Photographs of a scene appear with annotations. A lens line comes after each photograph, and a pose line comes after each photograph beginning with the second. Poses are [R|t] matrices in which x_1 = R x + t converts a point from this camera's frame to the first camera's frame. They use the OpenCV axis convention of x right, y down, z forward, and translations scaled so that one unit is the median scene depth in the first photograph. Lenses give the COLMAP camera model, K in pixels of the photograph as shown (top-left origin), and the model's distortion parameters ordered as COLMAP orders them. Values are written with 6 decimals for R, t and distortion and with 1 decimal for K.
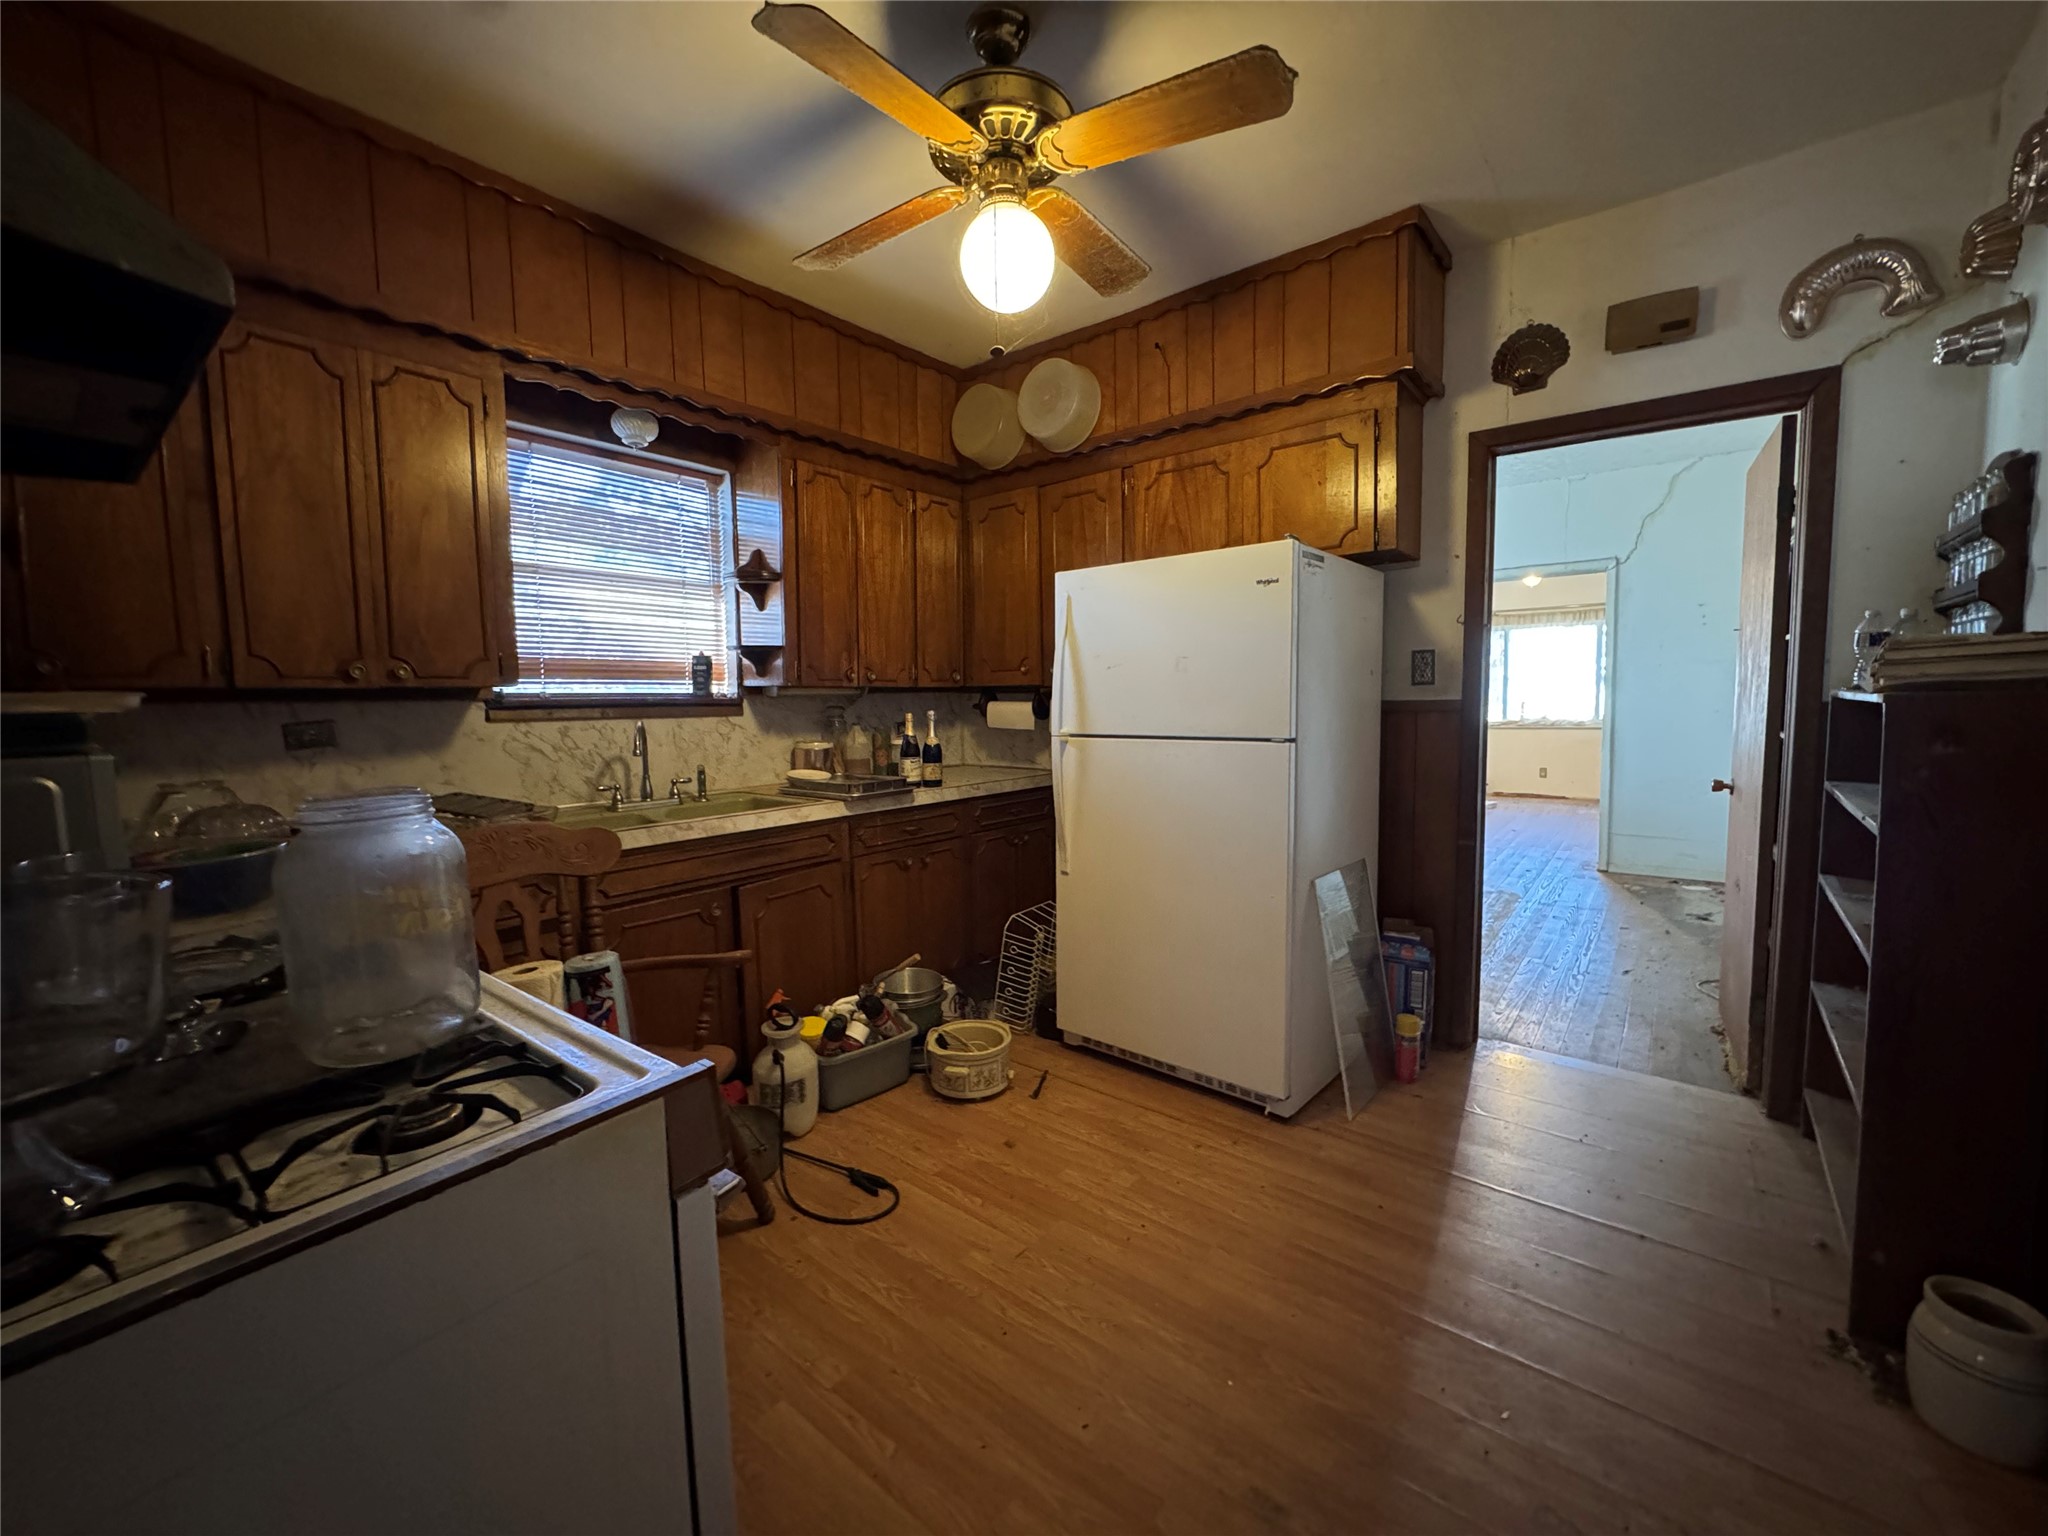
lens RADIAL K [[811.8, 0, 1024.0], [0, 811.8, 768.0], [0, 0, 1]] dist [-0.006075, 0.000158]
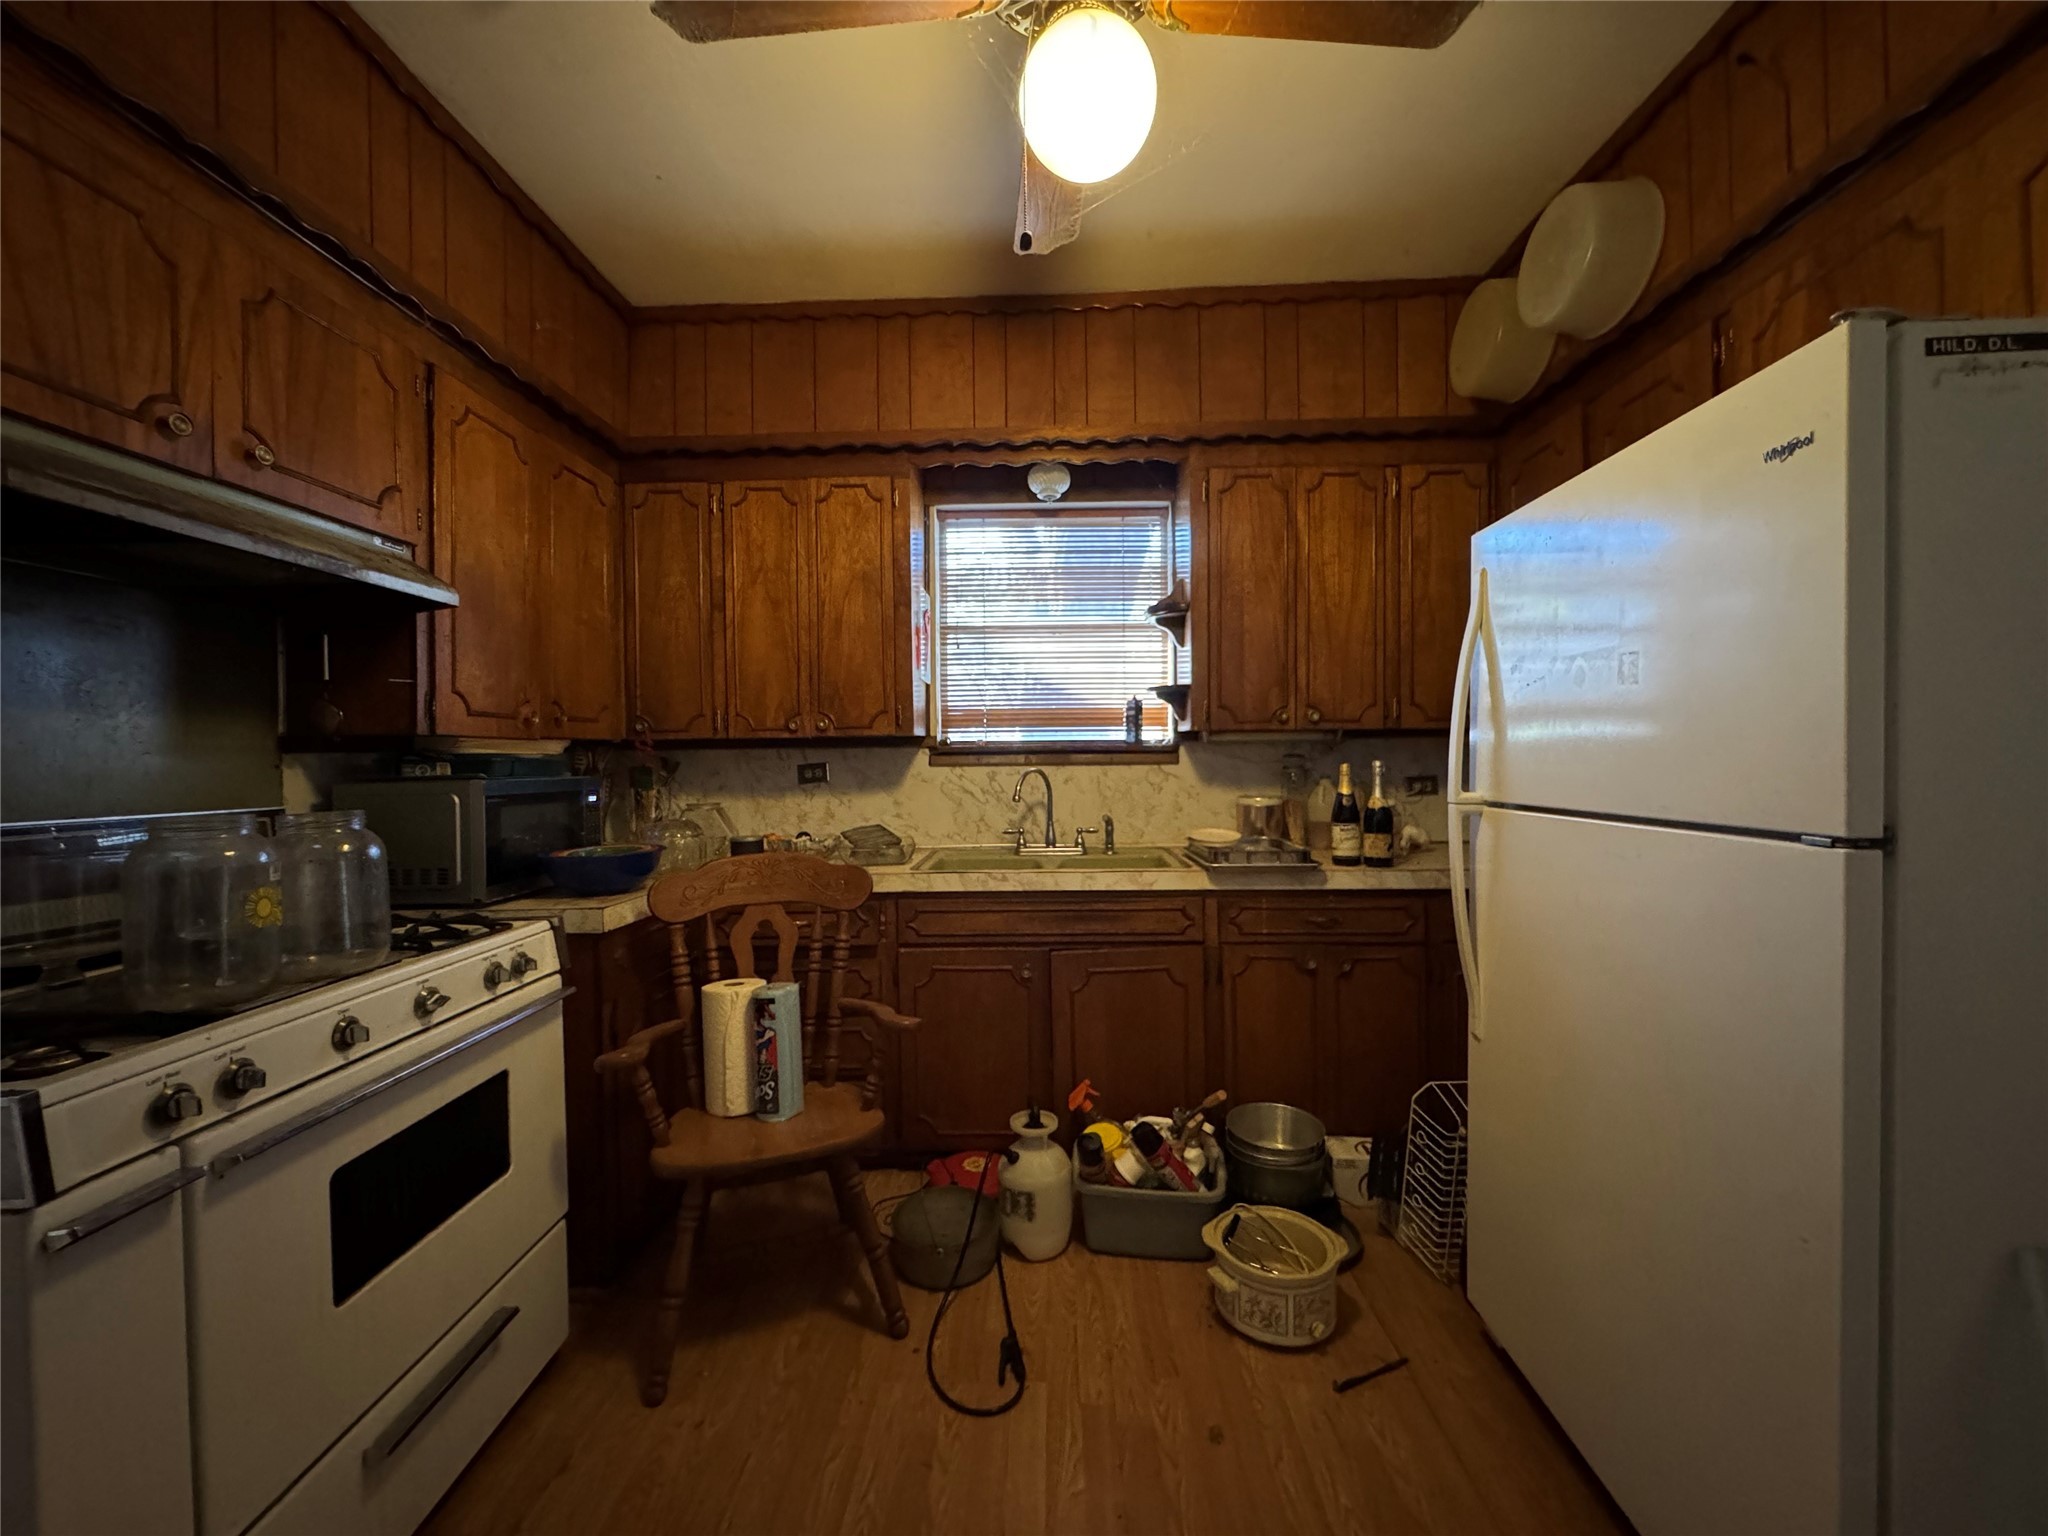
lens RADIAL K [[811.8, 0, 1024.0], [0, 811.8, 768.0], [0, 0, 1]] dist [-0.006075, 0.000158]
pose [[0.603760, 0.016522, -0.796995, 0.312946], [-0.065301, 0.997450, -0.028790, -0.026431], [0.794487, 0.069427, 0.603300, 0.367799]]
